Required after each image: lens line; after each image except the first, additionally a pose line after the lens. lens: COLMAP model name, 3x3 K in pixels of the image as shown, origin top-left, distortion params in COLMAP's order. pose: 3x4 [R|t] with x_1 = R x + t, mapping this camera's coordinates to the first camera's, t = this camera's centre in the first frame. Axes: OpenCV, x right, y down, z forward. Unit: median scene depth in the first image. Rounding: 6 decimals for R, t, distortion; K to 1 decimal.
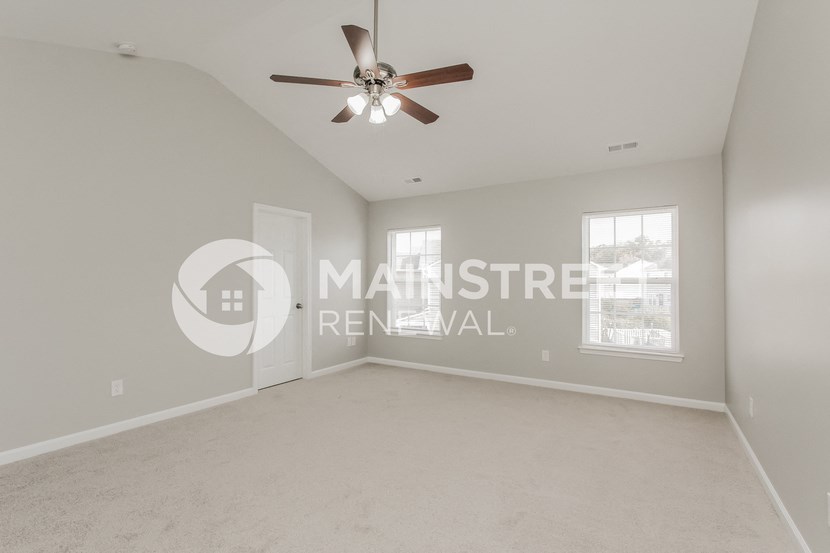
lens RADIAL K [[386.6, 0, 411.2], [0, 386.6, 278.3], [0, 0, 1]] dist [0.017197, 0.000092]
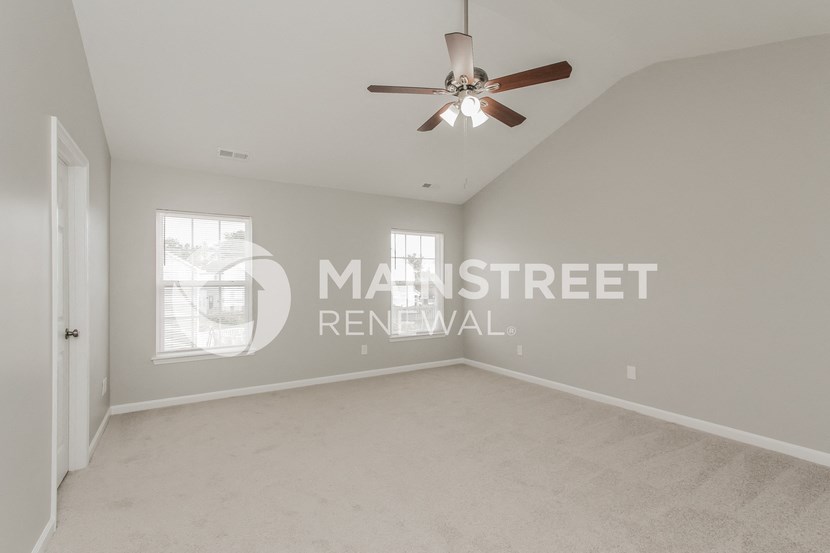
lens RADIAL K [[386.6, 0, 413.8], [0, 386.6, 279.0], [0, 0, 1]] dist [0.017197, 0.000092]
pose [[0.440258, 0.008305, 0.897833, -0.688442], [-0.003580, 0.999966, -0.007495, 0.002537], [-0.897864, 0.000086, 0.440272, 0.426508]]
